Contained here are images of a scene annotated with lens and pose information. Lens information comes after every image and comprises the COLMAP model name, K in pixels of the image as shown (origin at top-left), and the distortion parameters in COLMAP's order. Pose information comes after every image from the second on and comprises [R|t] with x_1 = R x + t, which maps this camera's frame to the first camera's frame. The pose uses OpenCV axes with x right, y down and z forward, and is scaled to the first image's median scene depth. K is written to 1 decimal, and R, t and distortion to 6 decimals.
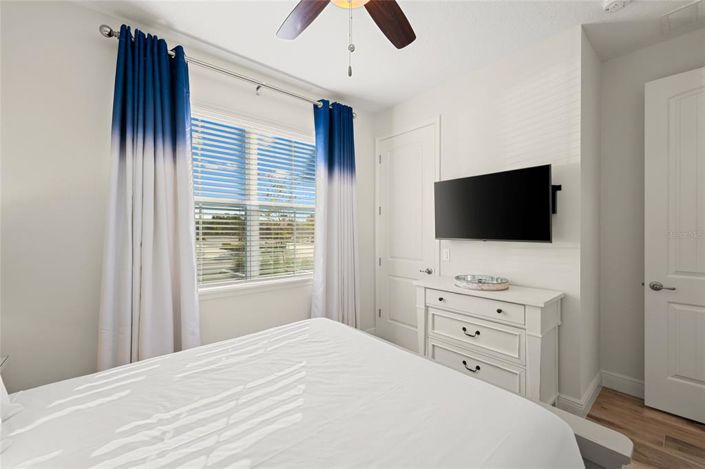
lens RADIAL K [[288.7, 0, 349.4], [0, 288.7, 231.5], [0, 0, 1]] dist [0.001936, -0.000077]
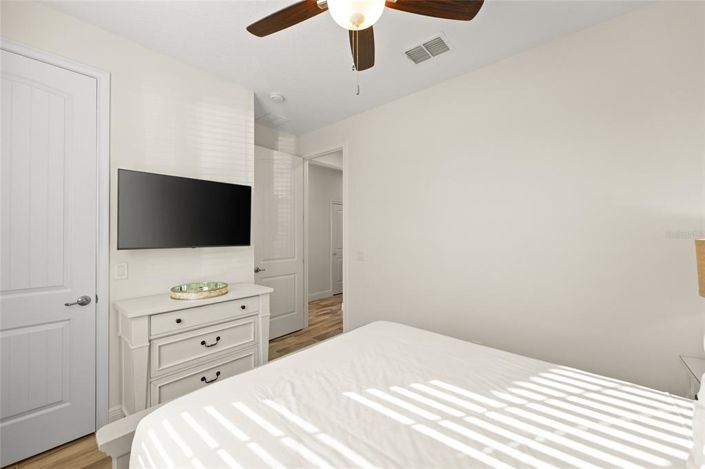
lens RADIAL K [[288.7, 0, 352.2], [0, 288.7, 232.6], [0, 0, 1]] dist [0.001936, -0.000077]
pose [[-0.169253, 0.008756, 0.985534, -0.561921], [0.006232, 0.999950, -0.007814, -0.007094], [-0.985553, 0.004820, -0.169299, 0.632962]]
